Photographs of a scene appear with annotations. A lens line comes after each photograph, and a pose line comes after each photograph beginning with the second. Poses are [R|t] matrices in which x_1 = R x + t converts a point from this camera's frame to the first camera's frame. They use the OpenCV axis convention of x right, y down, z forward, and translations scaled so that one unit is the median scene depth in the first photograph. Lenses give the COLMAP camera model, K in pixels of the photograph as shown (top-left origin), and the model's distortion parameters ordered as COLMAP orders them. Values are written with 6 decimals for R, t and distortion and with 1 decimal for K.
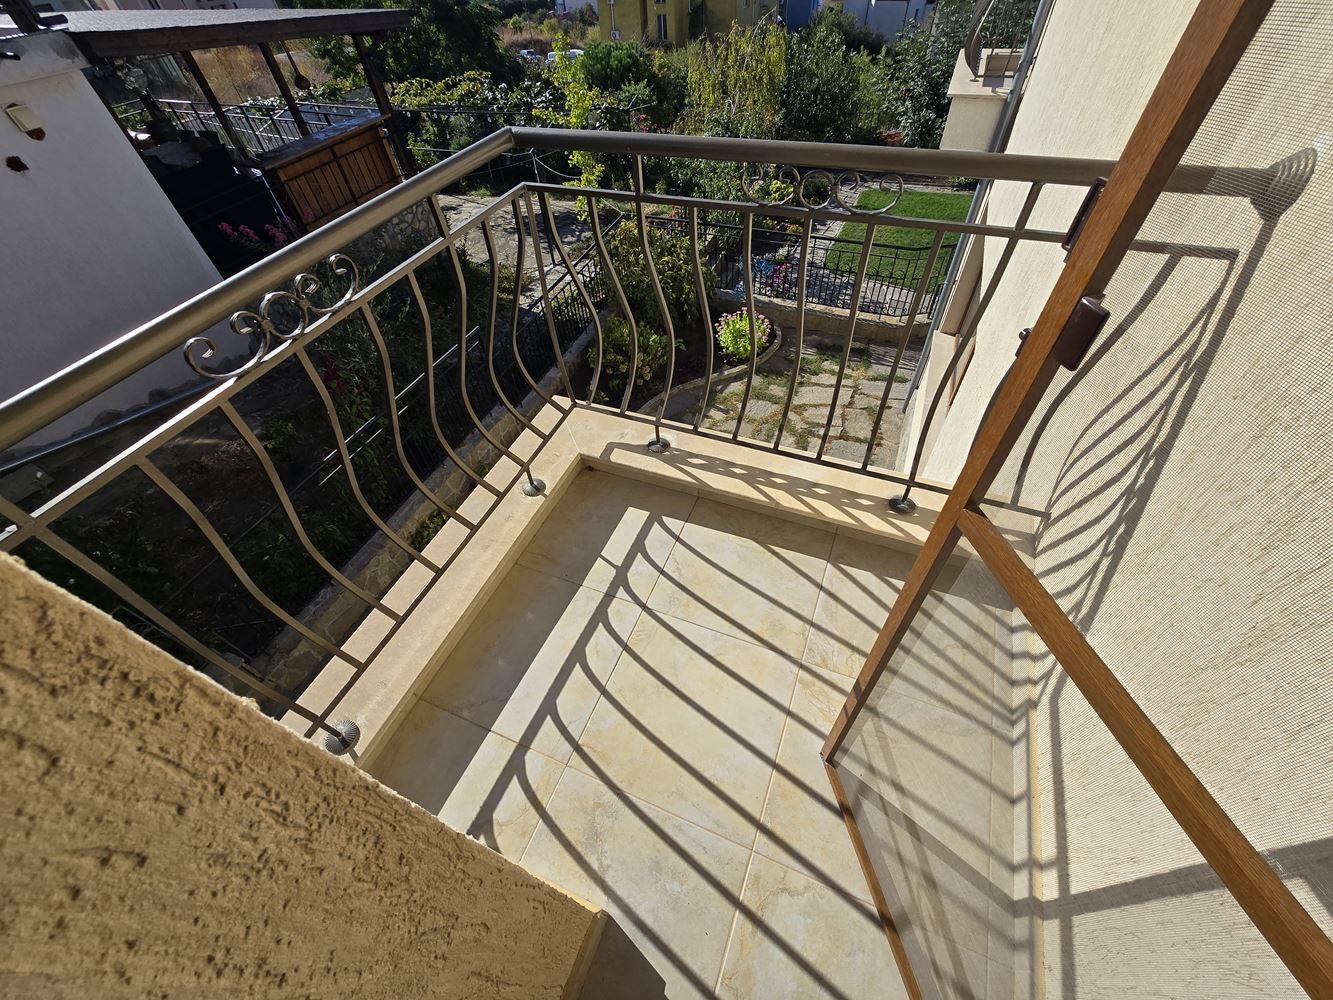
lens RADIAL K [[543.2, 0, 664.3], [0, 543.2, 486.4], [0, 0, 1]] dist [0.001268, 0.000543]
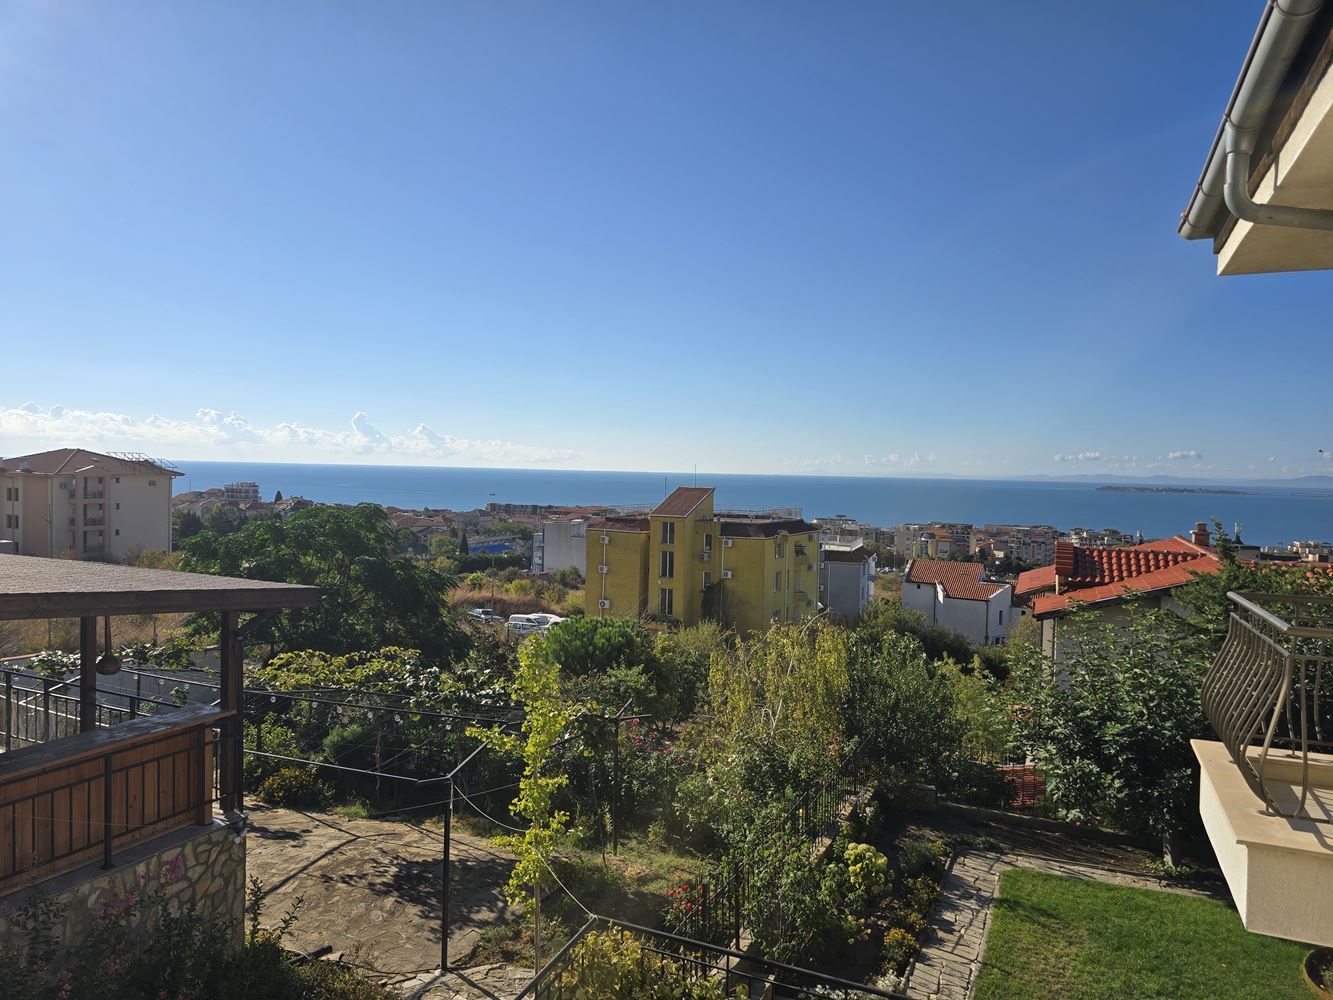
lens RADIAL K [[918.3, 0, 660.6], [0, 918.3, 501.9], [0, 0, 1]] dist [0.073158, -0.075114]
pose [[0.996376, 0.083652, -0.015425, -0.019860], [-0.069208, 0.691804, -0.718761, -0.088468], [-0.049455, 0.717224, 0.695086, 0.052360]]
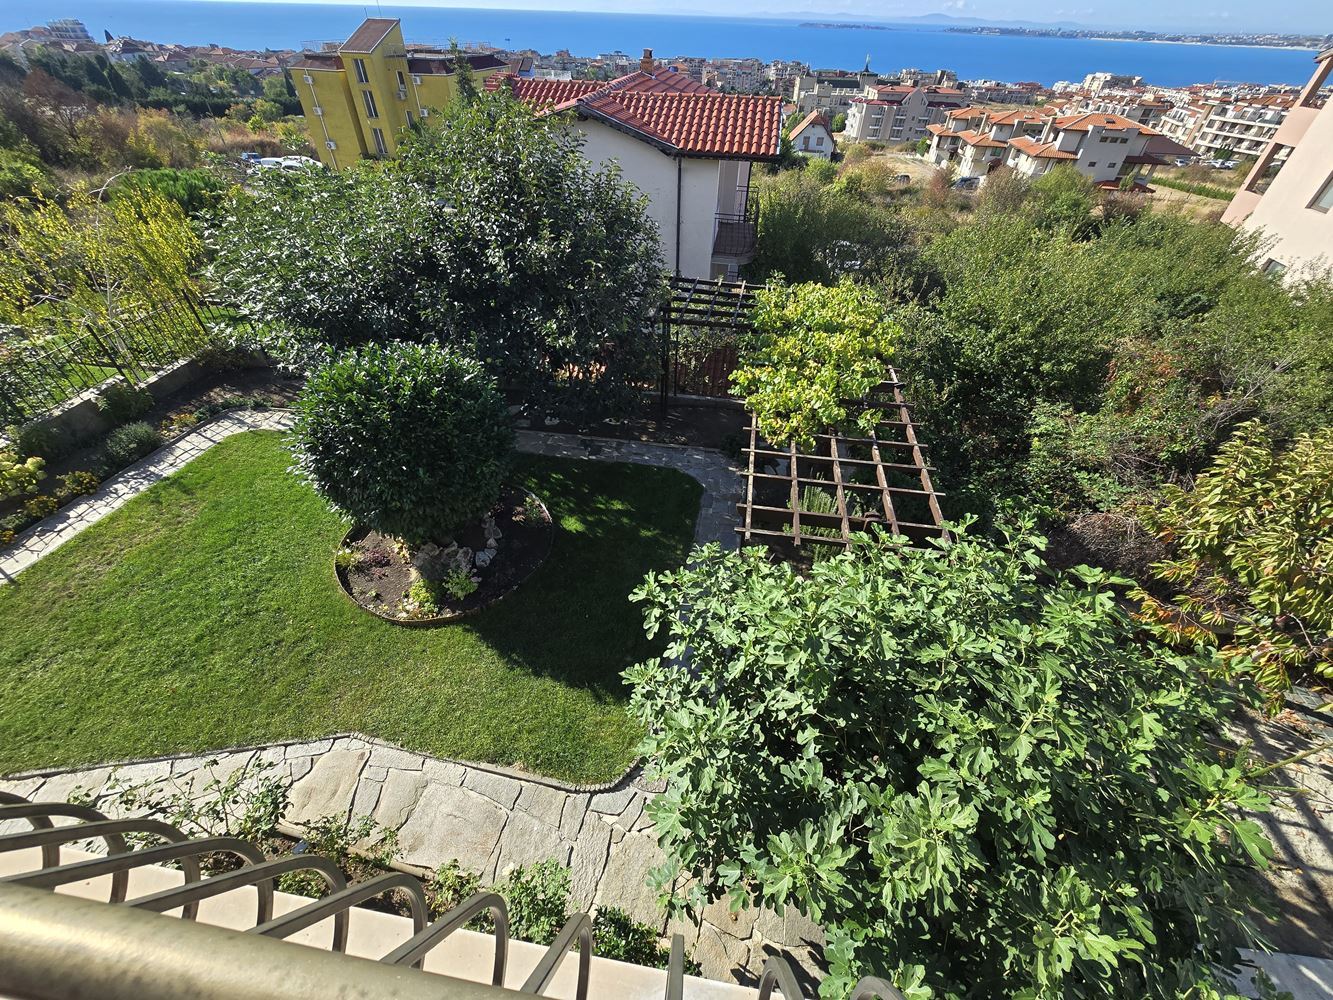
lens RADIAL K [[548.9, 0, 666.2], [0, 548.9, 490.7], [0, 0, 1]] dist [-0.009708, 0.004509]
pose [[0.968699, -0.091210, 0.230876, 0.841753], [0.118815, 0.986959, -0.108609, -0.399273], [-0.217959, 0.132641, 0.966902, 0.291116]]
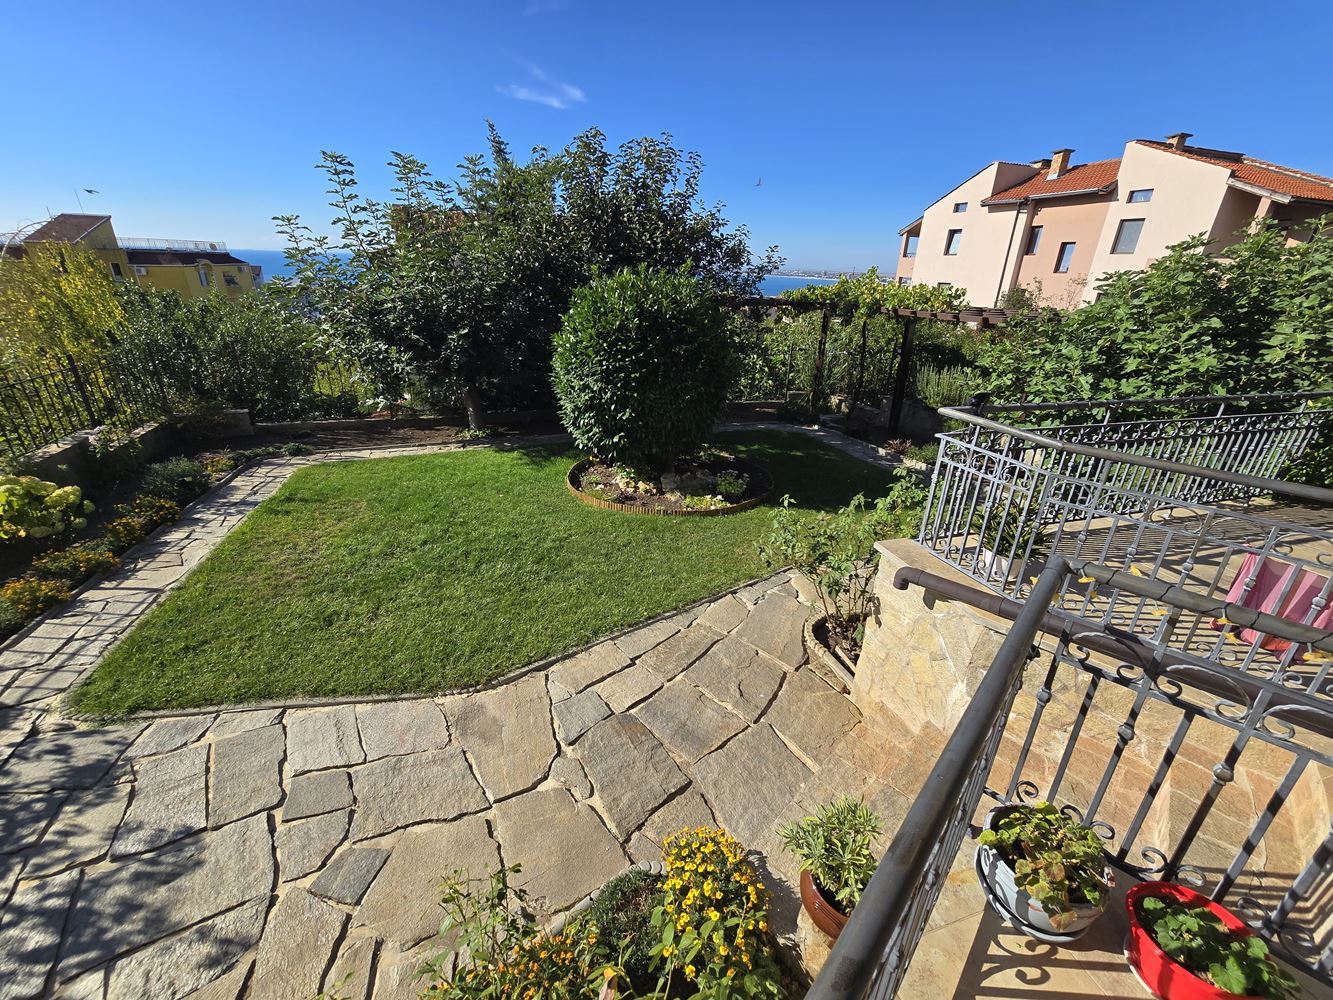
lens RADIAL K [[547.4, 0, 663.2], [0, 547.4, 490.6], [0, 0, 1]] dist [-0.001978, -0.000442]
pose [[0.749074, -0.173490, 0.639366, 0.334198], [0.435732, 0.855994, -0.278228, -0.256703], [-0.499024, 0.487006, 0.716798, 0.521941]]
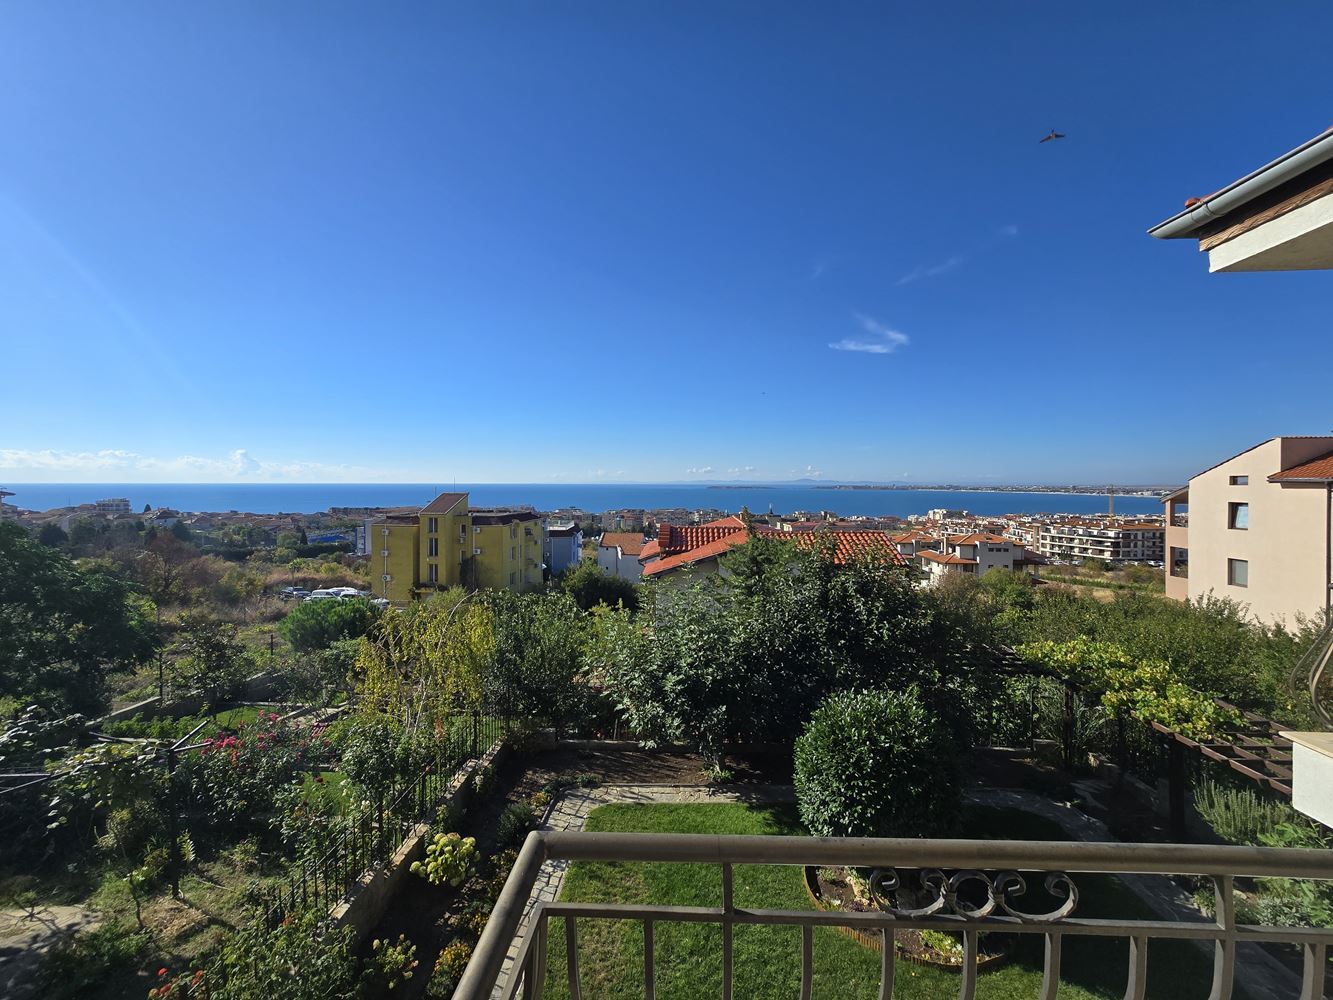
lens RADIAL K [[545.9, 0, 664.6], [0, 545.9, 491.2], [0, 0, 1]] dist [-0.003320, 0.000112]
pose [[0.940049, 0.056694, 0.336293, 0.230587], [0.210507, 0.679358, -0.702965, -0.365832], [-0.268318, 0.731613, 0.626695, 0.286200]]
